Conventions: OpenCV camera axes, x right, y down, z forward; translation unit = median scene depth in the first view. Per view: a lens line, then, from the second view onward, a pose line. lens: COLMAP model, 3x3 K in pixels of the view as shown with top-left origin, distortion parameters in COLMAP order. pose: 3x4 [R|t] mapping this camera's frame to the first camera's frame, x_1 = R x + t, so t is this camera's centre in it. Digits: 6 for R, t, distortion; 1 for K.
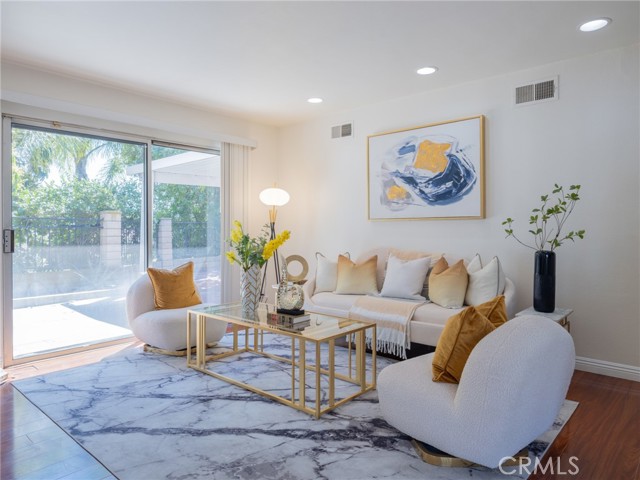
lens RADIAL K [[441.3, 0, 317.9], [0, 441.3, 229.3], [0, 0, 1]] dist [0.003286, -0.000200]
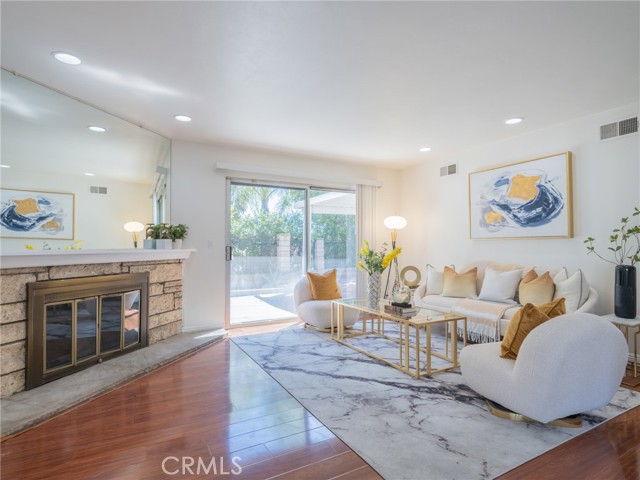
lens RADIAL K [[348.6, 0, 320.0], [0, 348.6, 240.0], [0, 0, 1]] dist [-0.001293, -0.000292]
pose [[0.945163, -0.003778, -0.326576, 0.046421], [-0.002718, 0.999807, -0.019434, 0.001898], [0.326587, 0.019256, 0.944971, -0.113056]]
